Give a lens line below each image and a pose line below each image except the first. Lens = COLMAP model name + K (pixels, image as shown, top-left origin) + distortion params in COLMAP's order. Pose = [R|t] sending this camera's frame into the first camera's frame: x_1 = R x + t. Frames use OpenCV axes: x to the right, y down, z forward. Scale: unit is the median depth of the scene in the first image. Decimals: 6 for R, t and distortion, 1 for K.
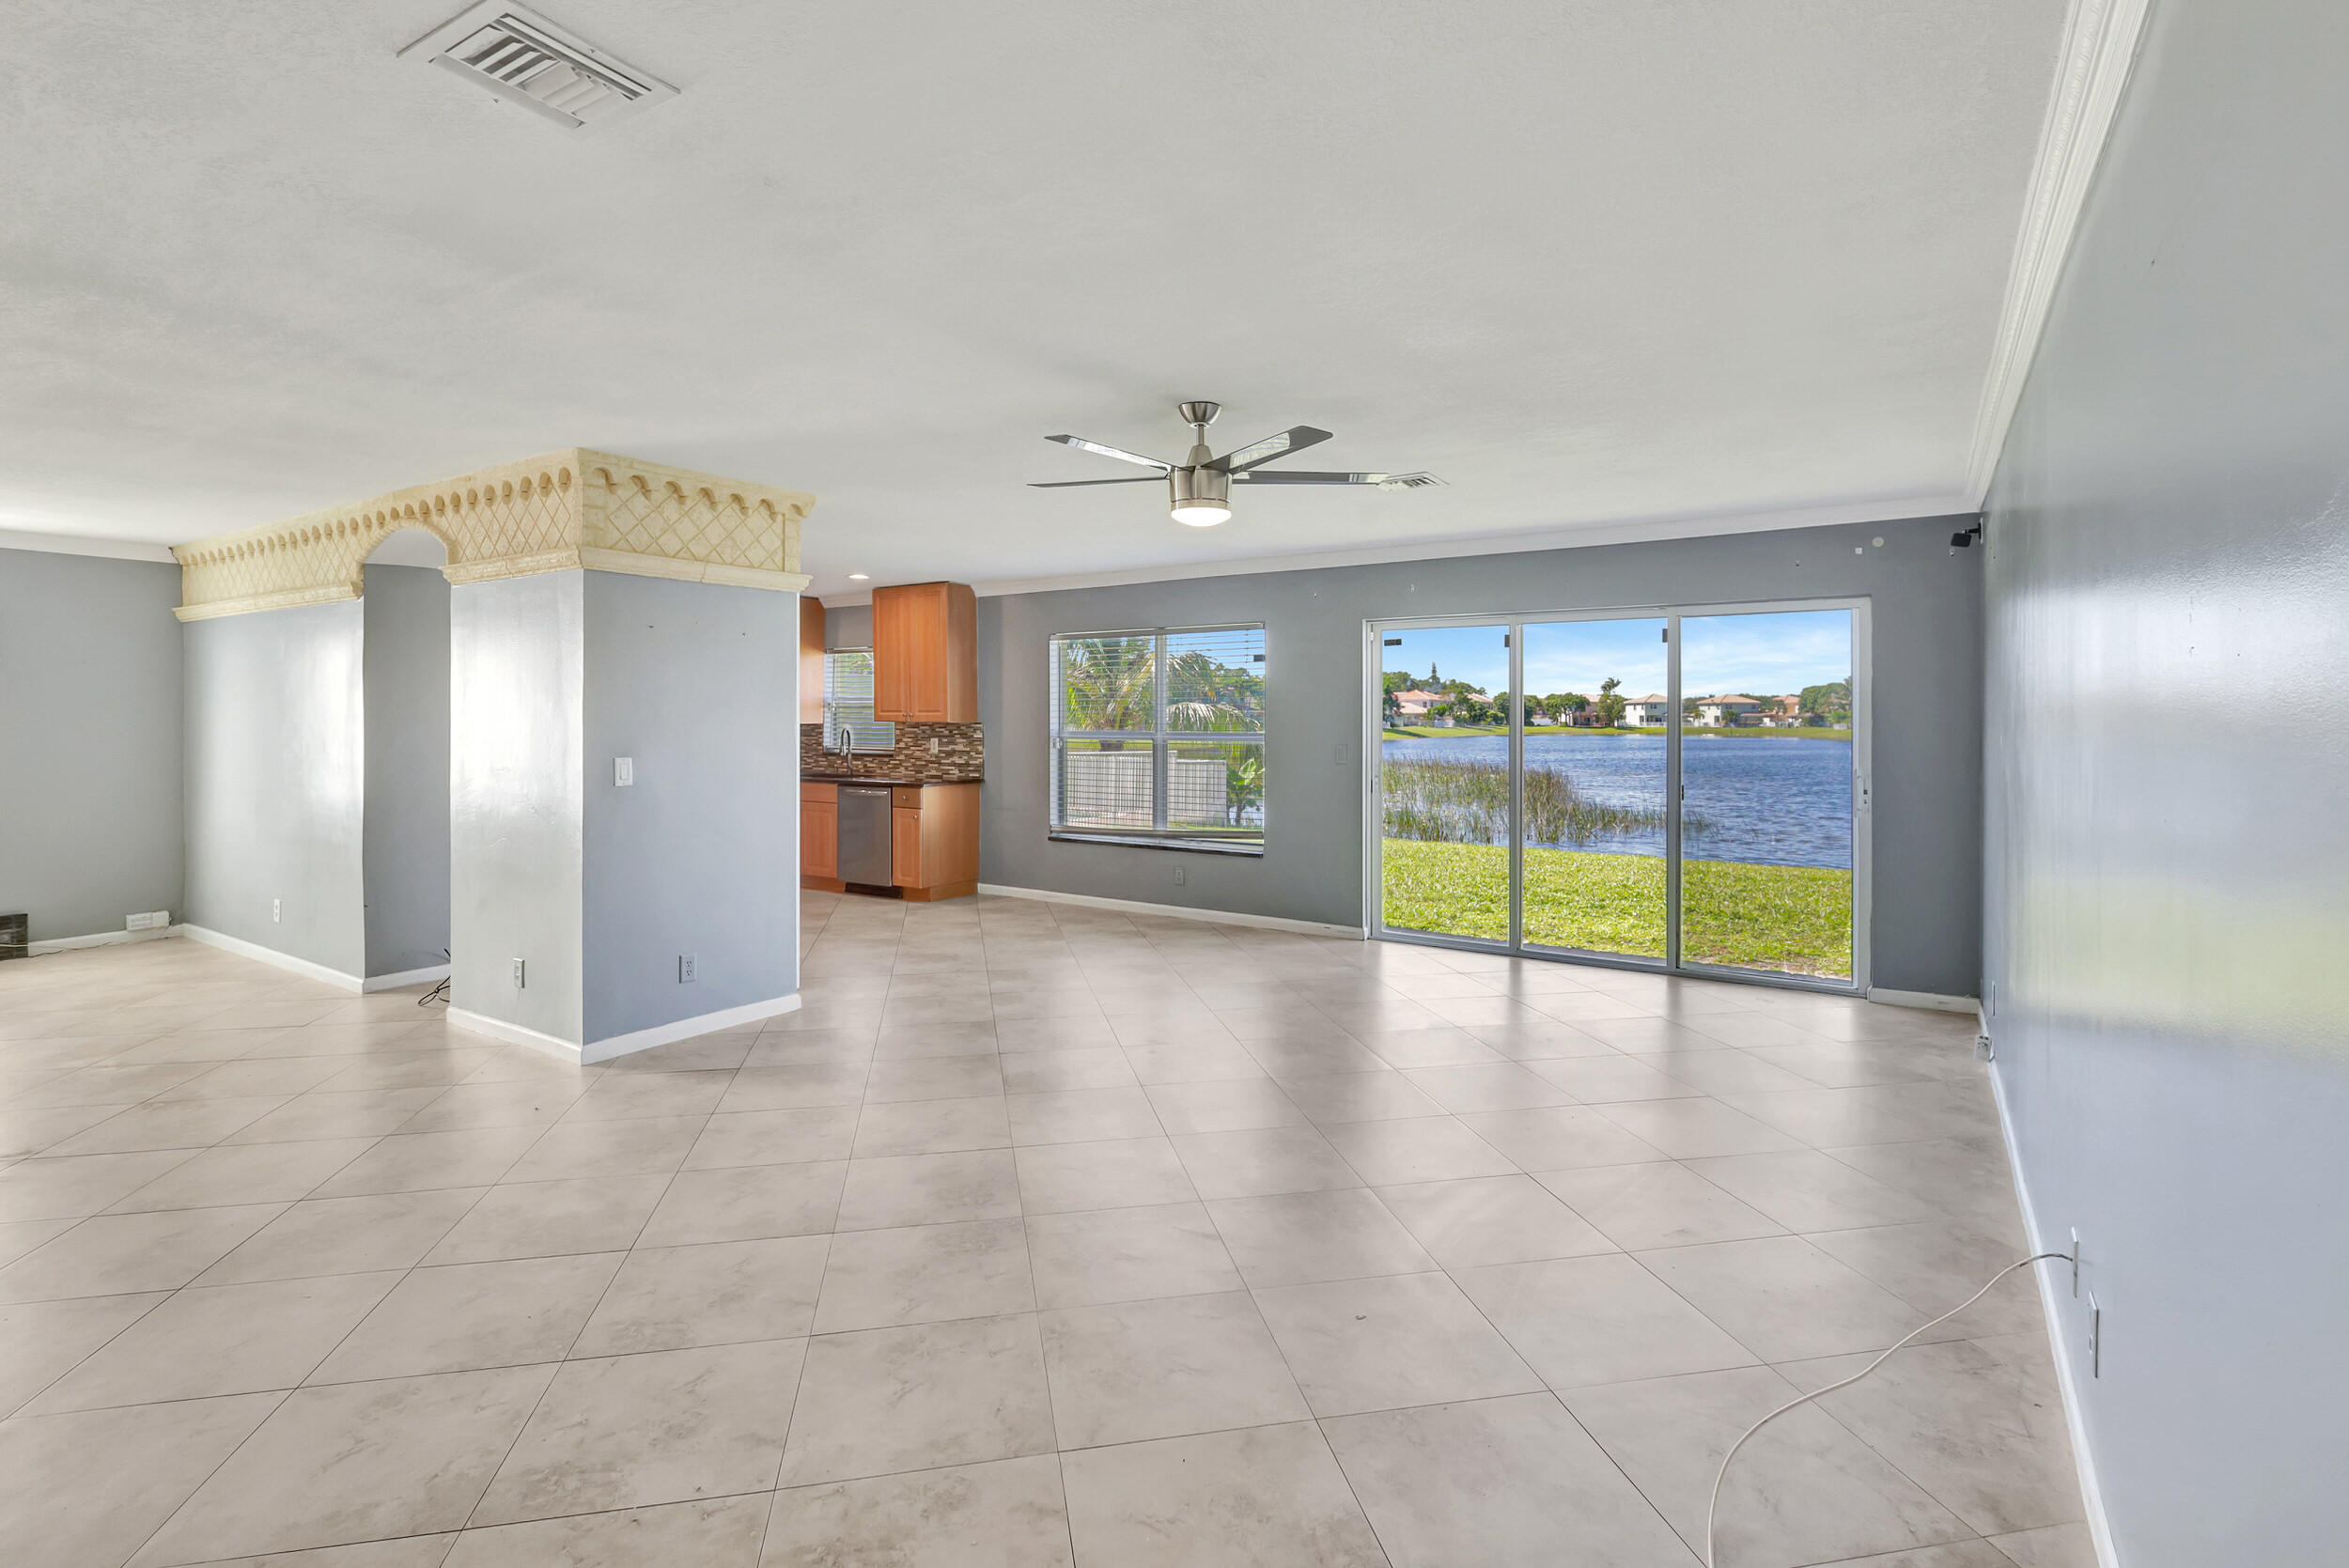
lens RADIAL K [[1091.7, 0, 1172.1], [0, 1091.7, 735.3], [0, 0, 1]] dist [-0.000562, -0.000260]
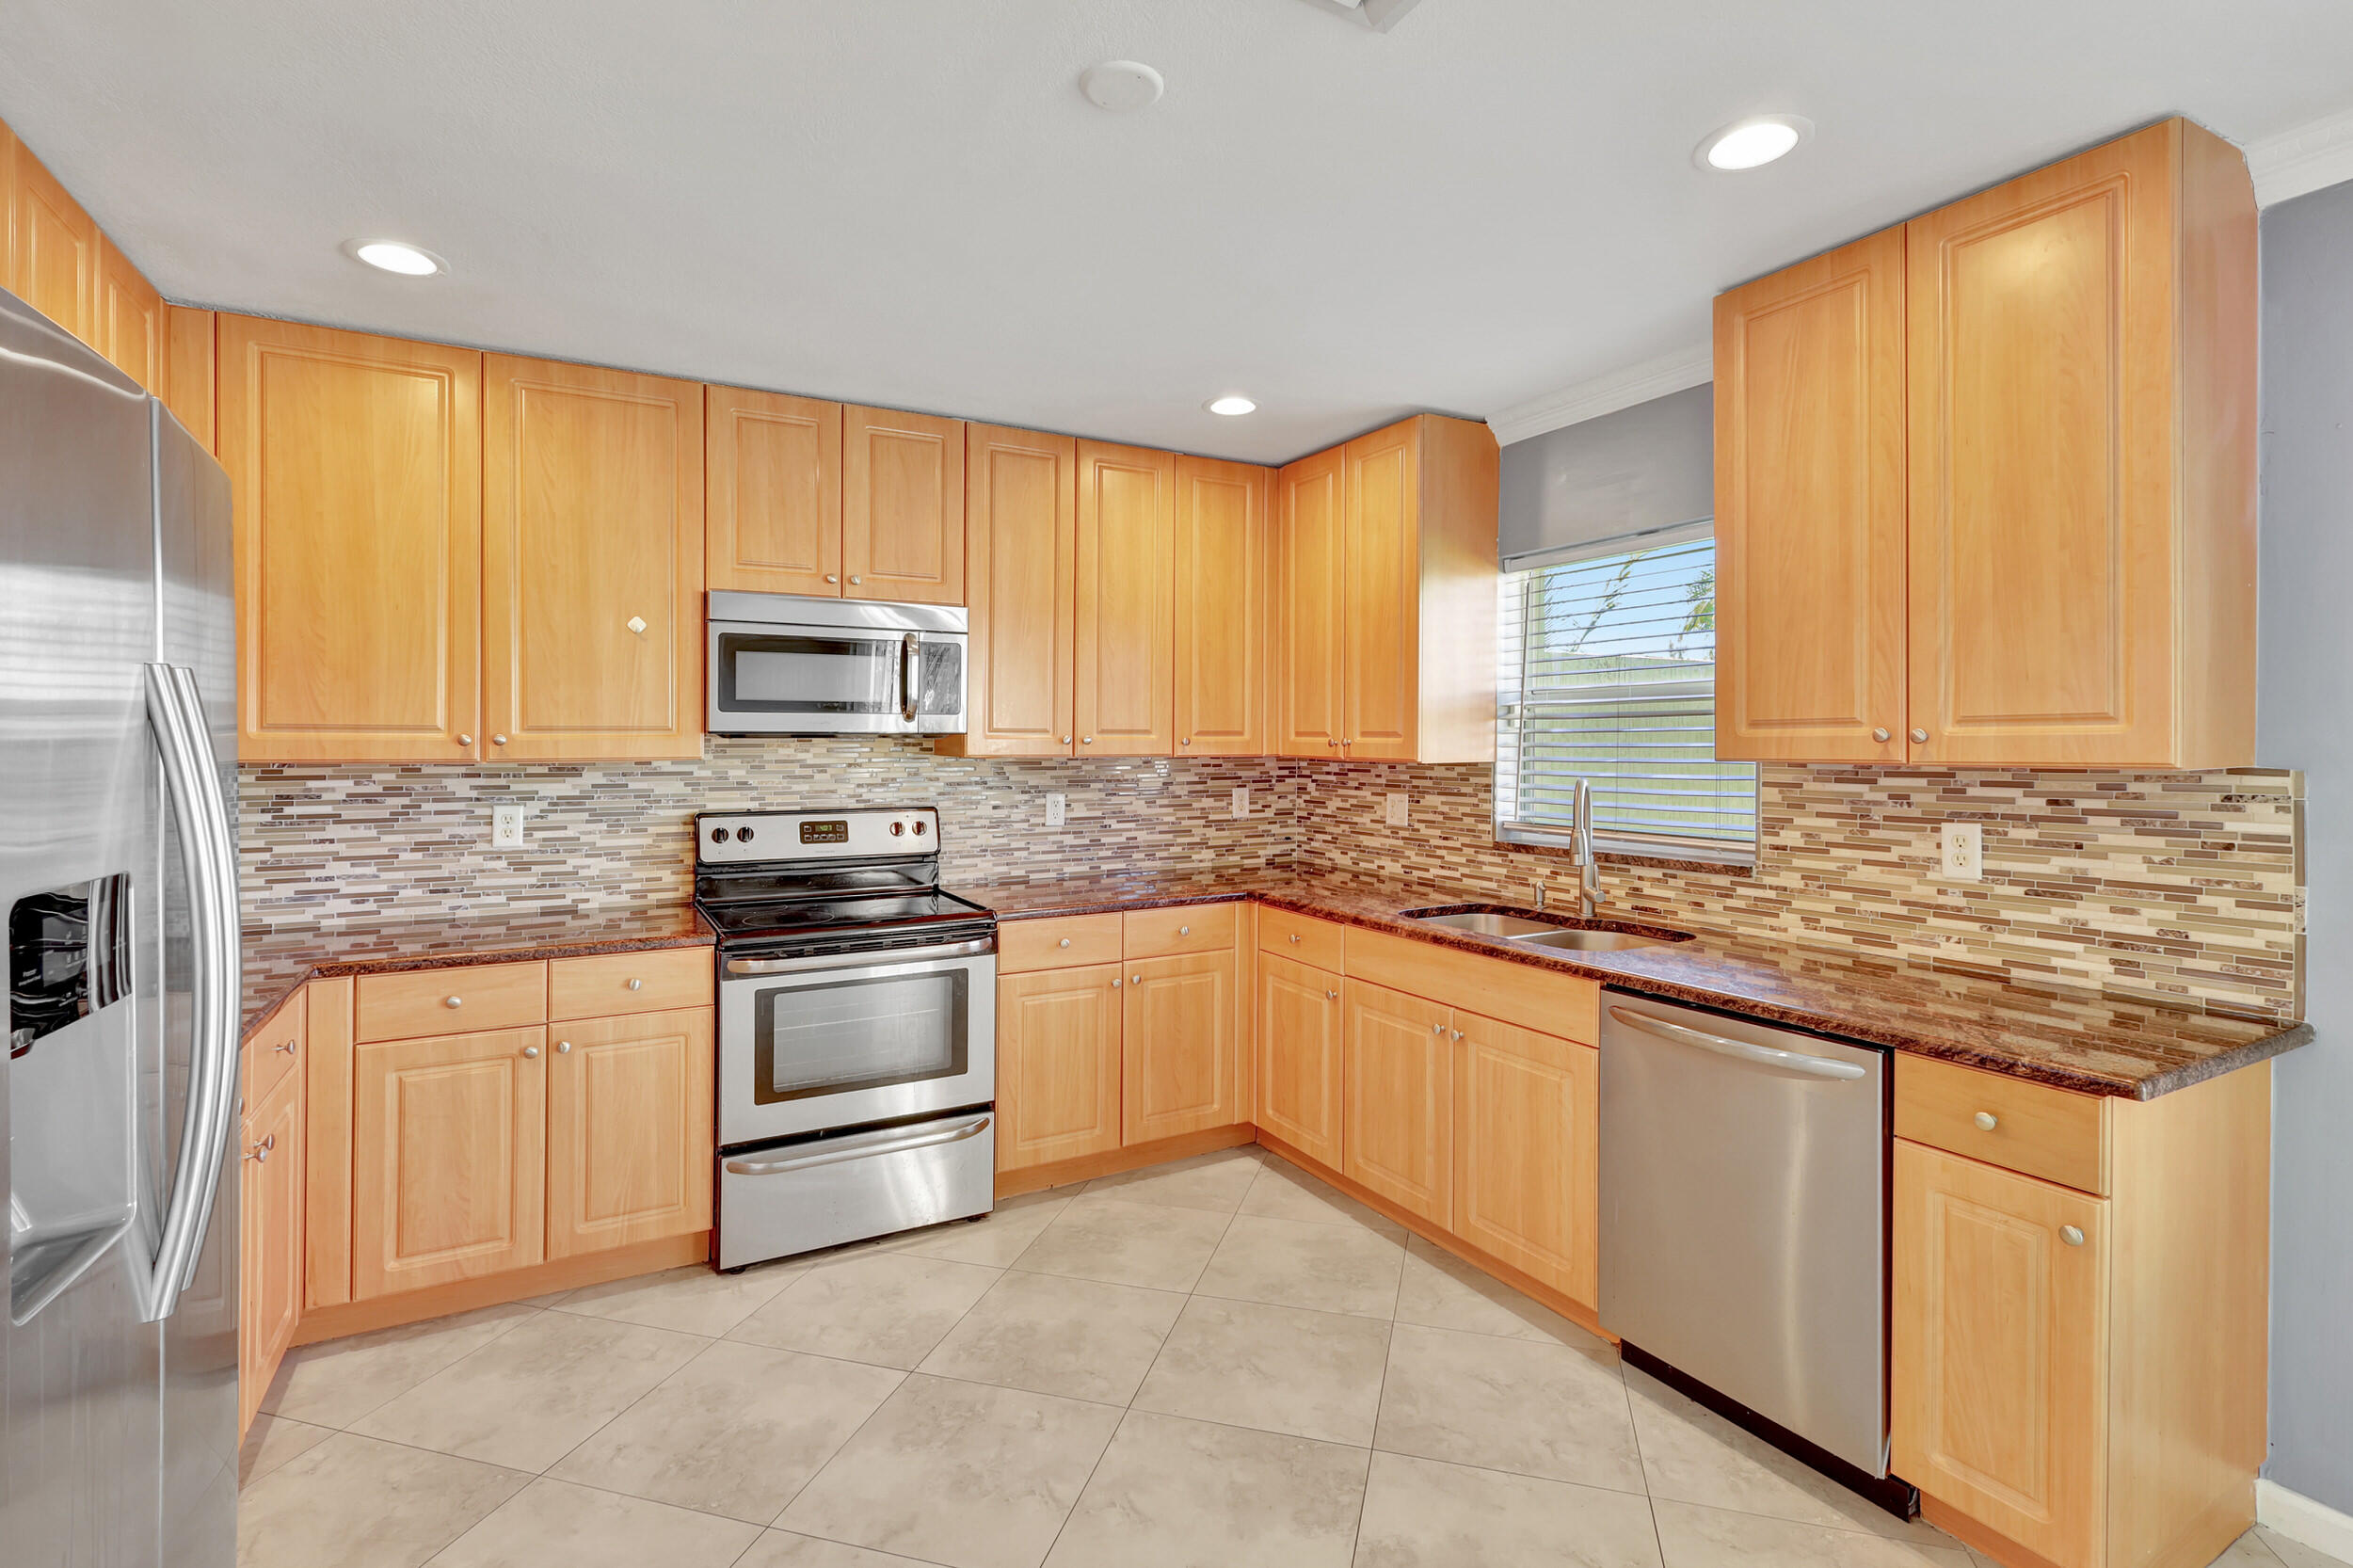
lens RADIAL K [[1096.6, 0, 1177.9], [0, 1096.6, 745.0], [0, 0, 1]] dist [-0.002690, -0.000342]
pose [[0.886990, -0.002740, -0.461781, -0.267414], [-0.004554, 0.999882, -0.014682, -0.011838], [0.461767, 0.015126, 0.886872, 0.682658]]
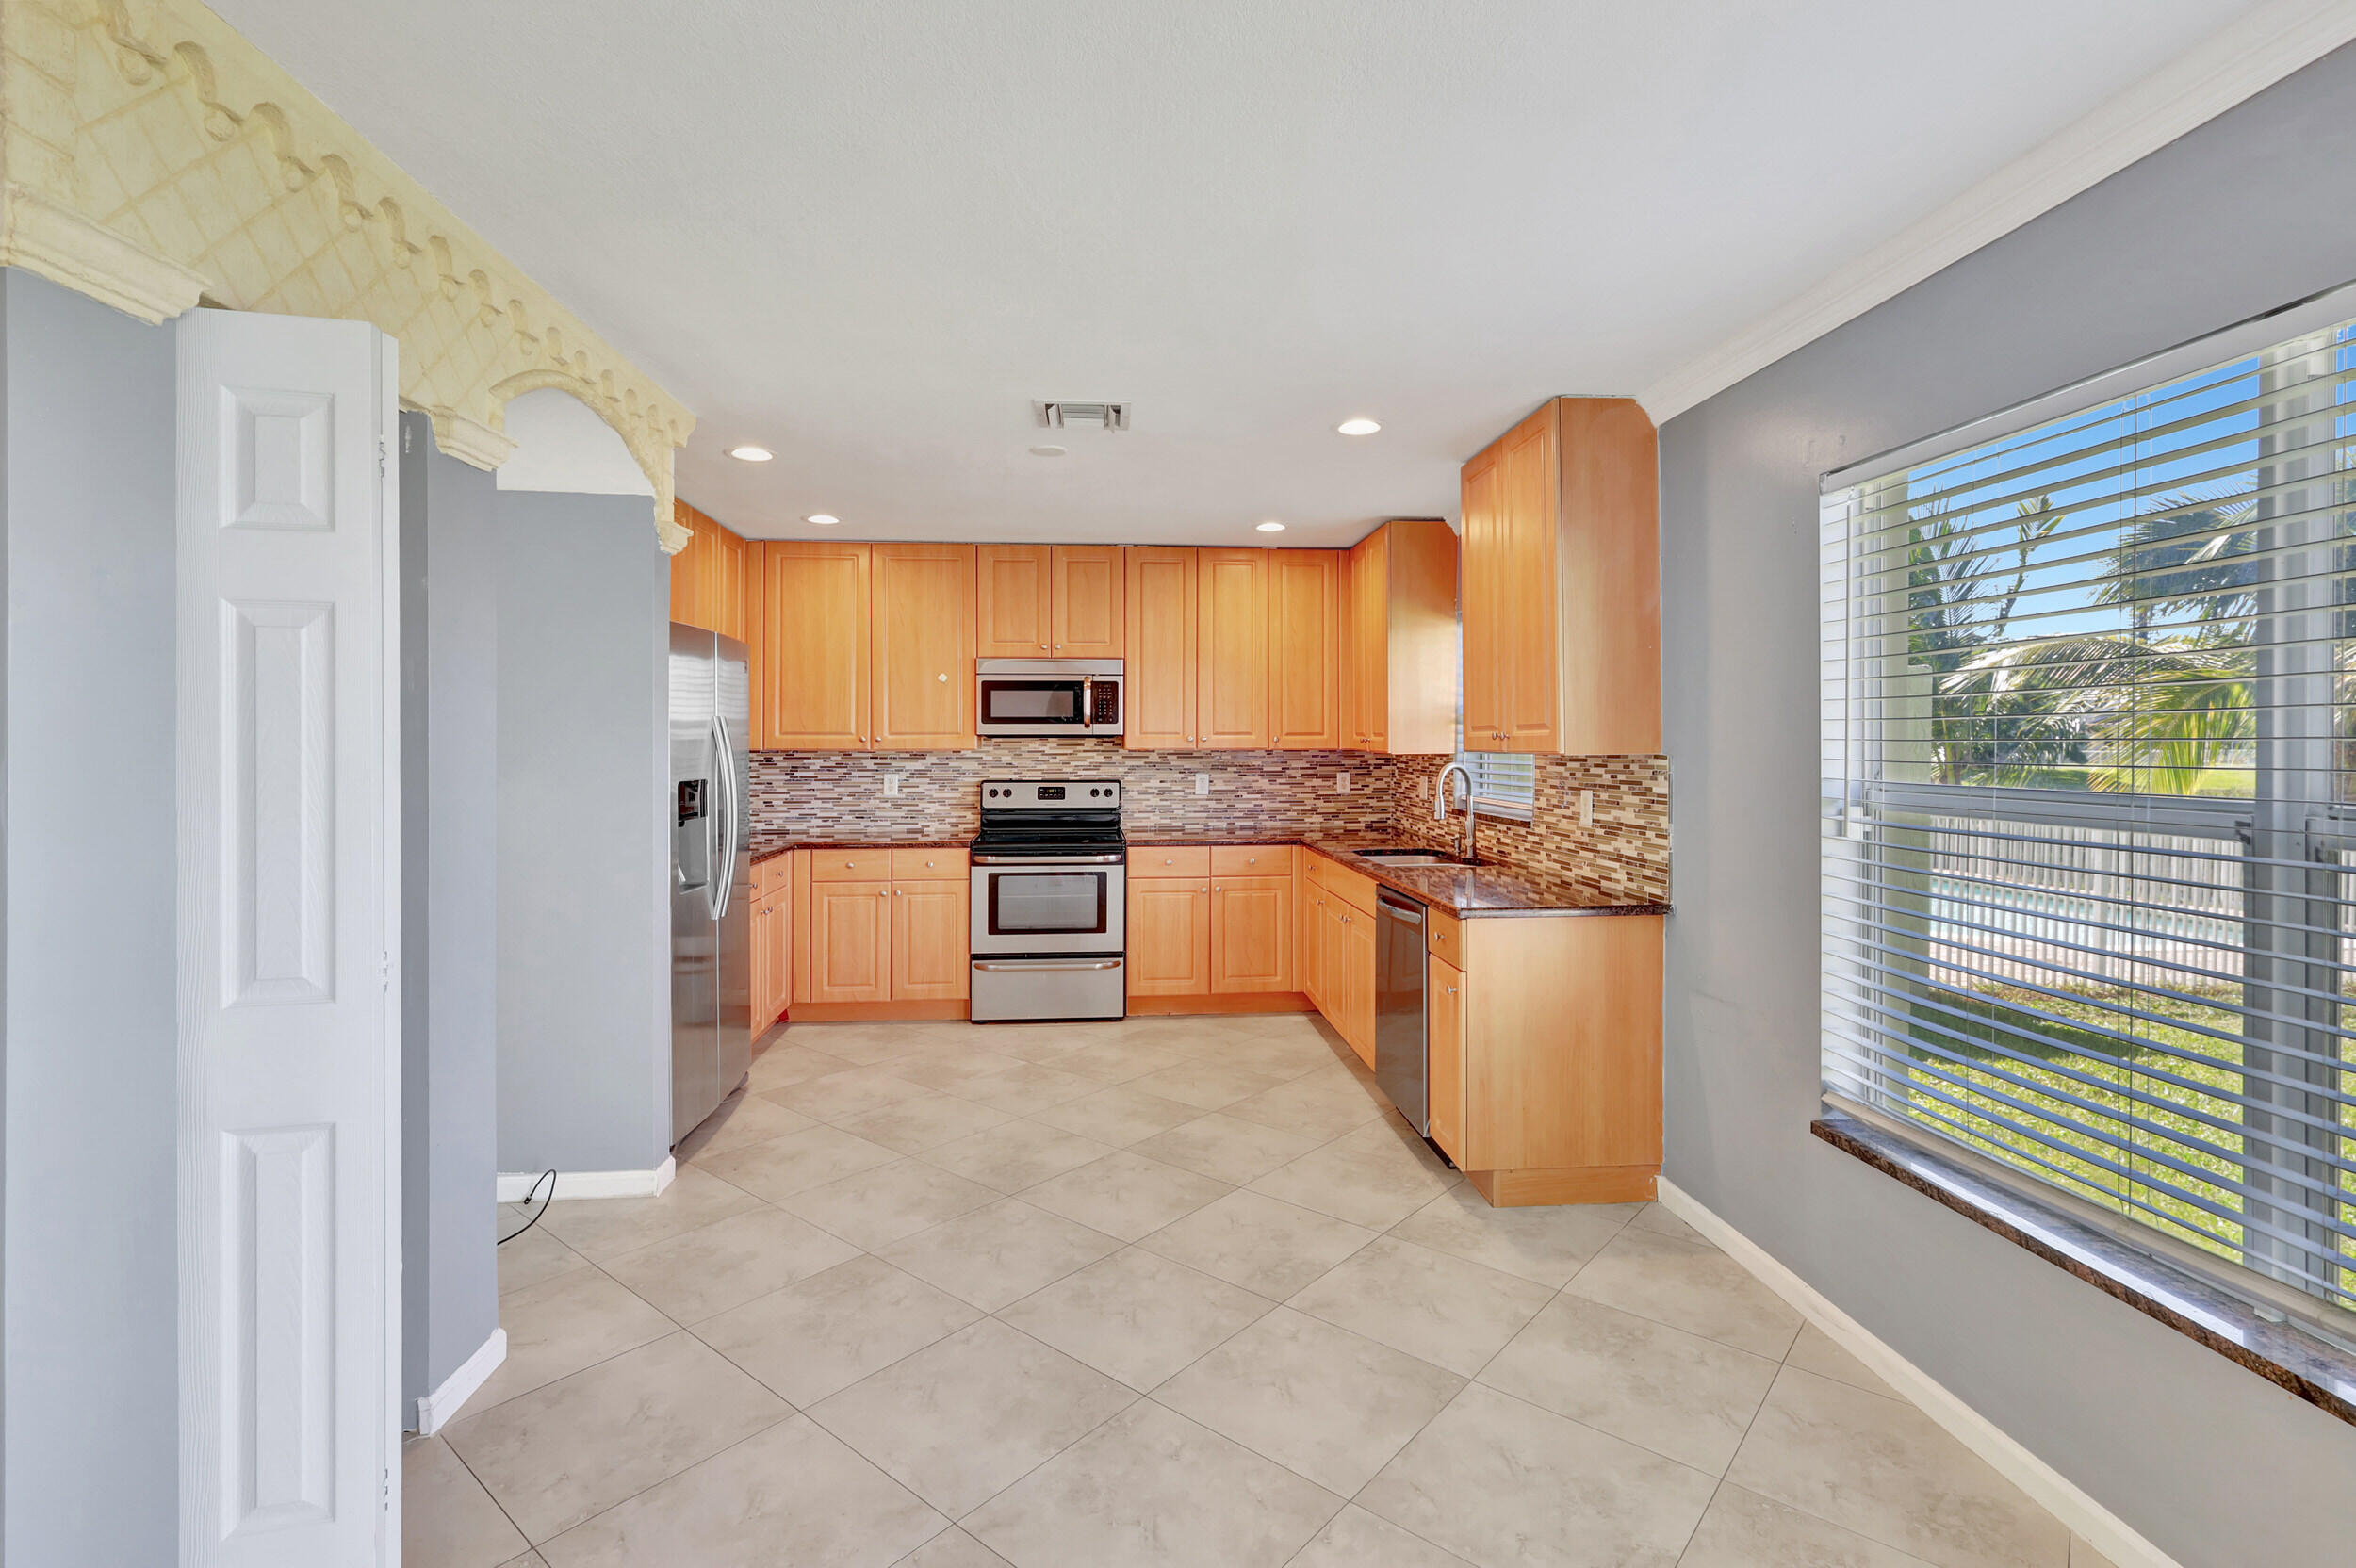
lens RADIAL K [[1094.9, 0, 1175.6], [0, 1094.9, 735.2], [0, 0, 1]] dist [-0.000562, -0.000260]
pose [[0.621106, -0.008005, -0.783686, 0.018195], [-0.010659, 0.999769, -0.018660, -0.009392], [0.783654, 0.019943, 0.620877, 0.615750]]
